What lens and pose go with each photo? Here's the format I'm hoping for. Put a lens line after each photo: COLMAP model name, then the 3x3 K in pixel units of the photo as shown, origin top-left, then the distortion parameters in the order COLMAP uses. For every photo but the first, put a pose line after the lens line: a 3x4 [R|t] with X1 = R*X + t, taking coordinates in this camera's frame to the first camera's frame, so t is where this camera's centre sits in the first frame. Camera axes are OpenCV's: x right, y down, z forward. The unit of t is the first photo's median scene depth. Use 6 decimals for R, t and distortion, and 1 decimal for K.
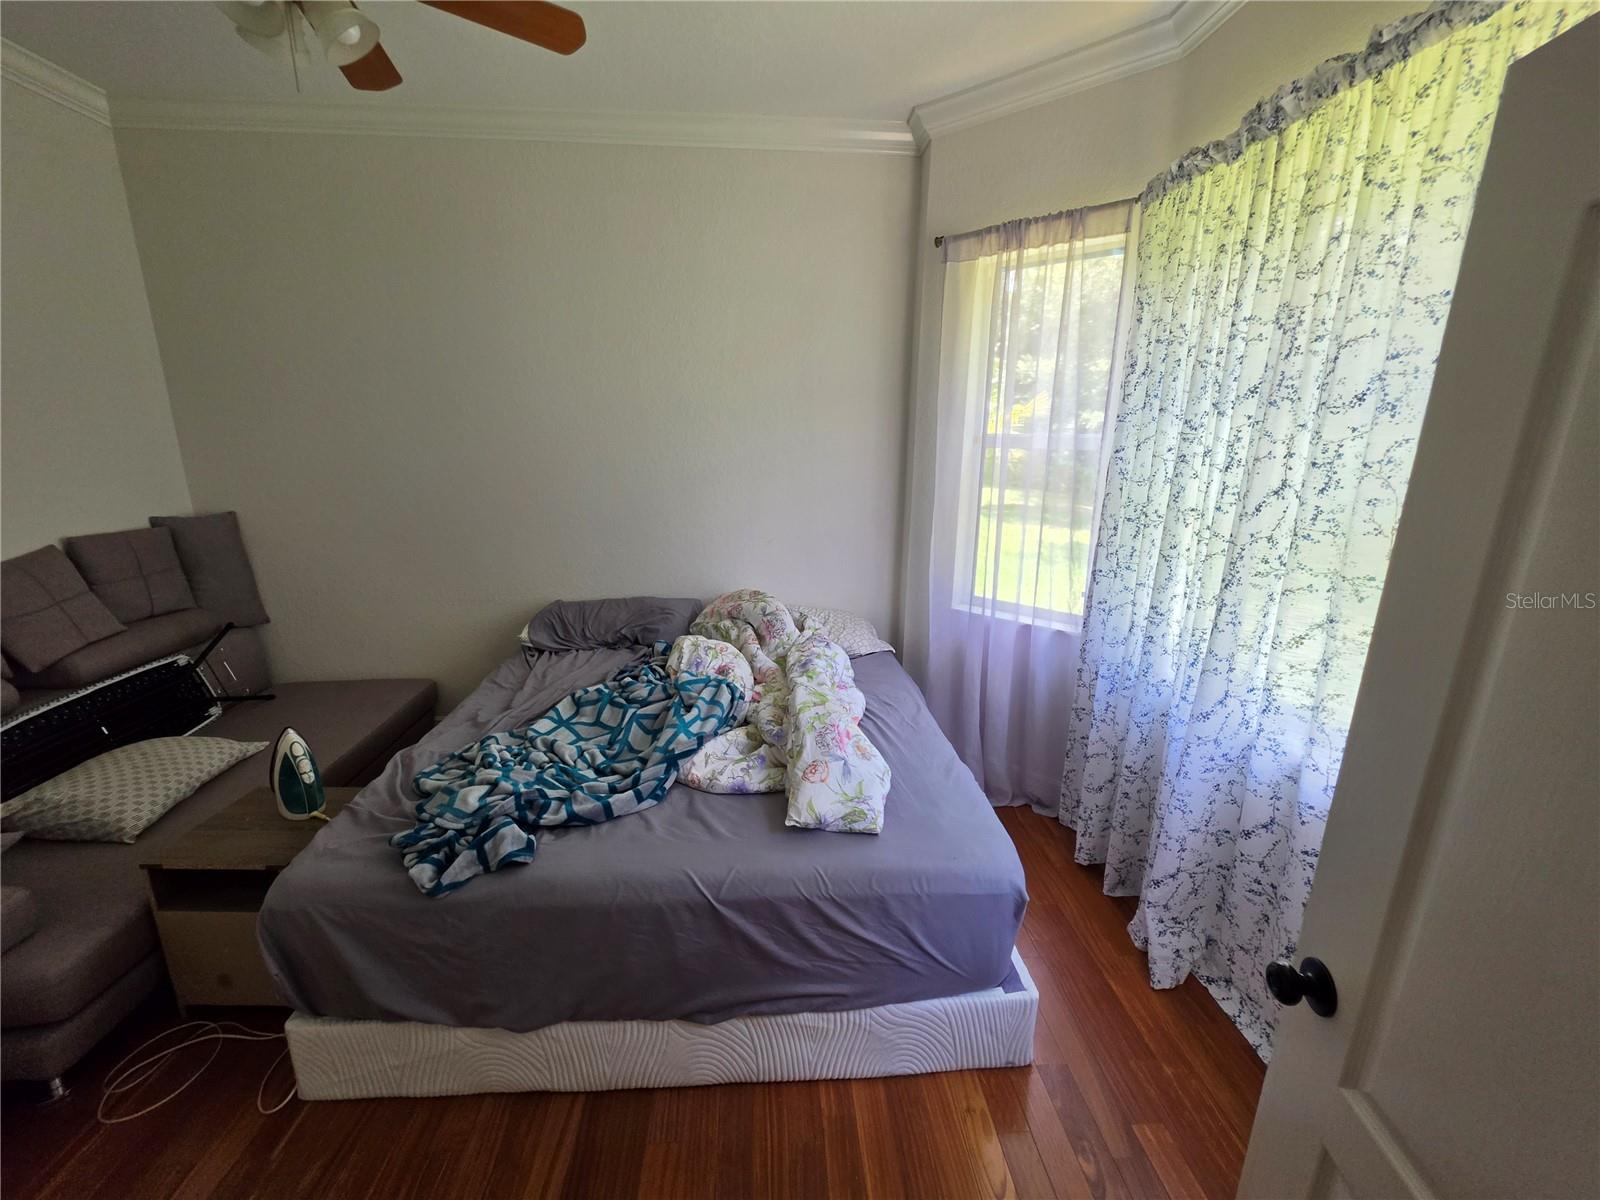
lens RADIAL K [[642.8, 0, 802.7], [0, 642.8, 600.2], [0, 0, 1]] dist [-0.006876, 0.001017]
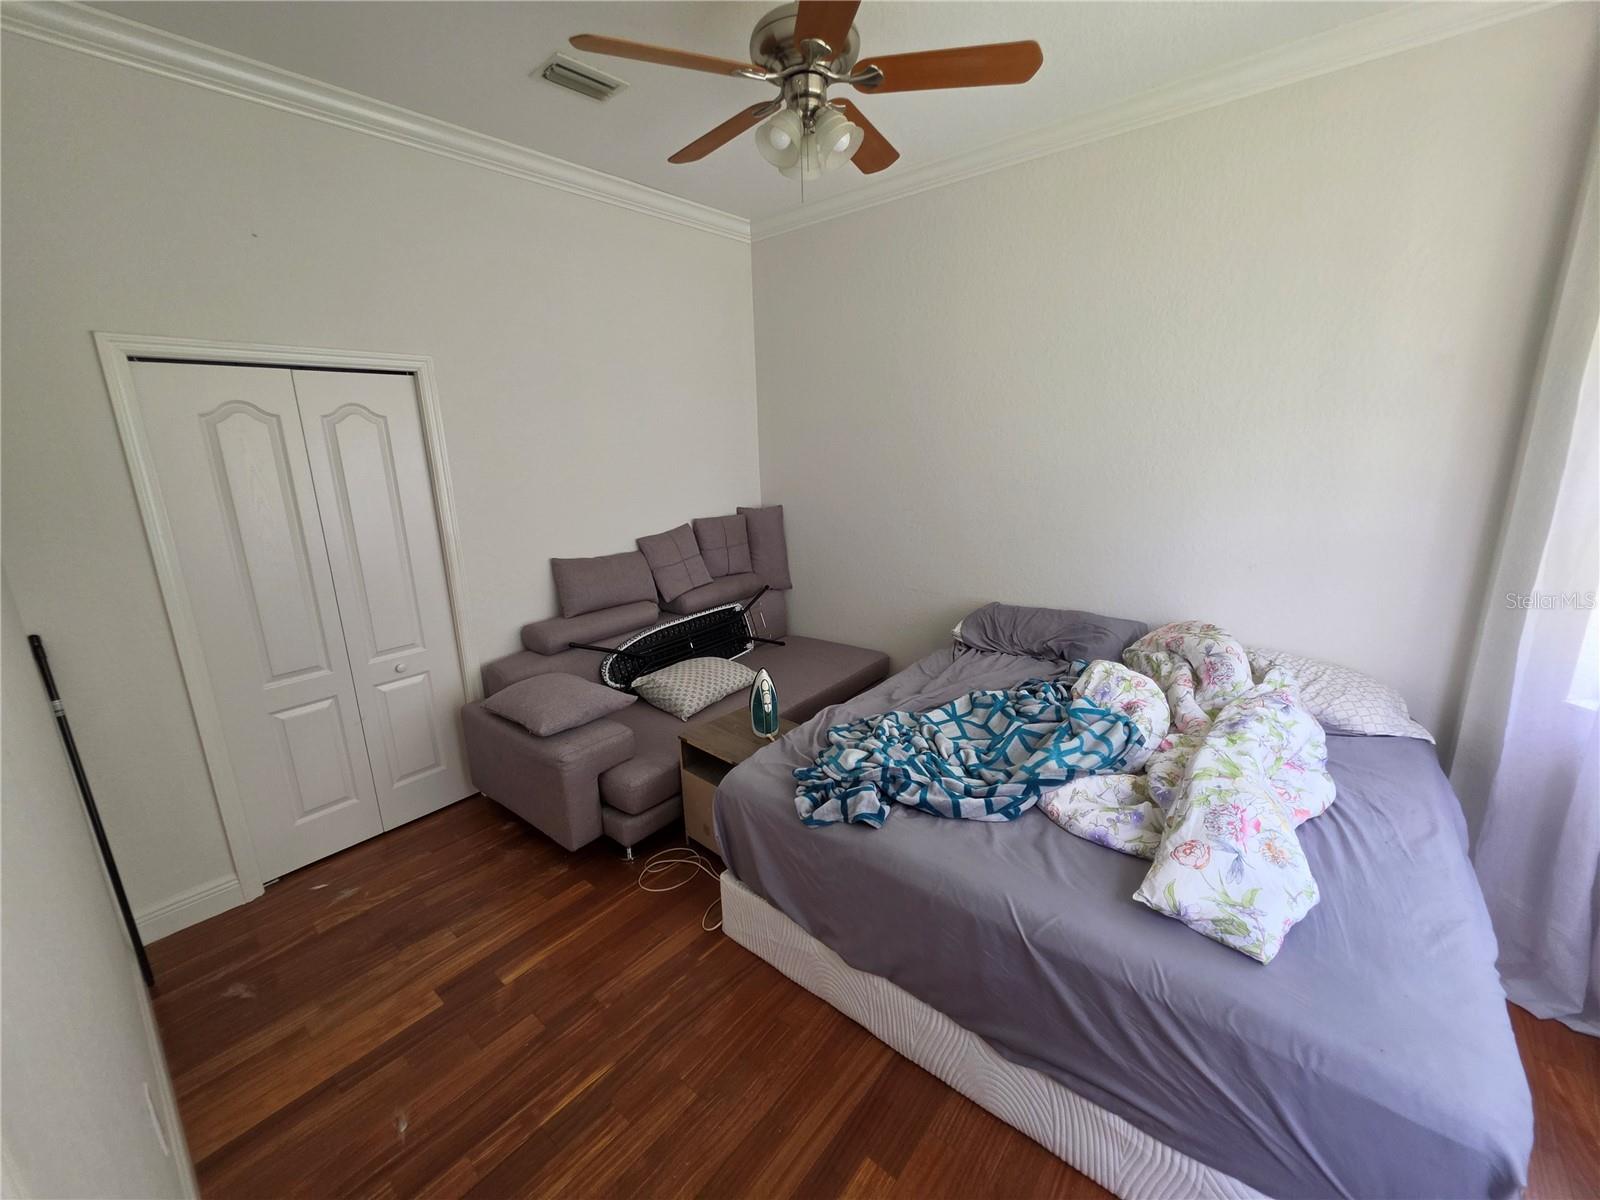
lens RADIAL K [[642.8, 0, 802.0], [0, 642.8, 600.6], [0, 0, 1]] dist [-0.006876, 0.001017]
pose [[0.726955, 0.137547, -0.672768, 0.152711], [-0.135874, 0.989175, 0.055418, -0.029922], [0.673108, 0.051126, 0.737775, 0.034423]]
